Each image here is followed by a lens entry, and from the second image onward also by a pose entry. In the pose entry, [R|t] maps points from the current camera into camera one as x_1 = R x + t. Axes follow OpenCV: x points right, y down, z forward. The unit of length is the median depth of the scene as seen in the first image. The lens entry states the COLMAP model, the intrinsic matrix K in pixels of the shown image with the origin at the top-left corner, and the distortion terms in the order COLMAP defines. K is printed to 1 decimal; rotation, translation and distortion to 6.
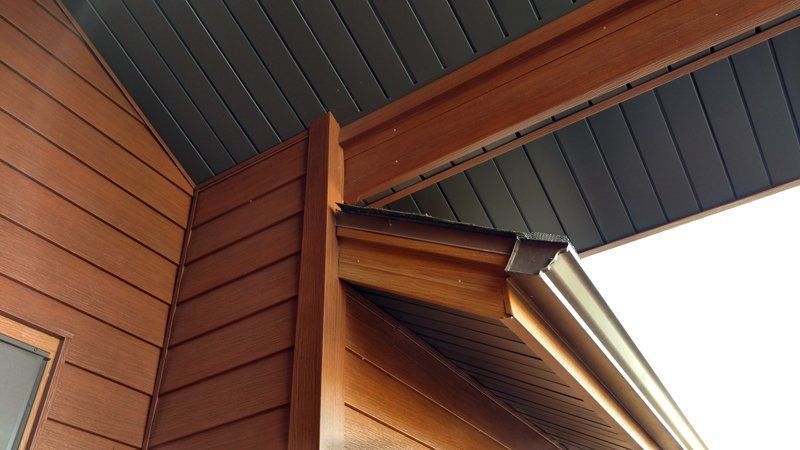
lens RADIAL K [[625.1, 0, 400.0], [0, 625.1, 225.0], [0, 0, 1]] dist [0.002160, -0.003598]
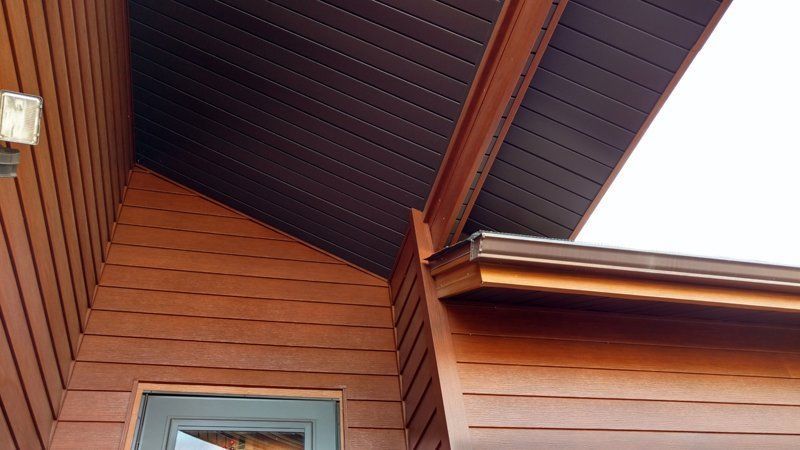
lens RADIAL K [[625.1, 0, 400.0], [0, 625.1, 225.0], [0, 0, 1]] dist [0.002160, -0.003598]
pose [[0.720571, -0.501863, -0.478446, 0.726586], [0.476709, 0.859640, -0.183759, 0.169553], [0.503513, -0.095668, 0.858674, -0.501080]]
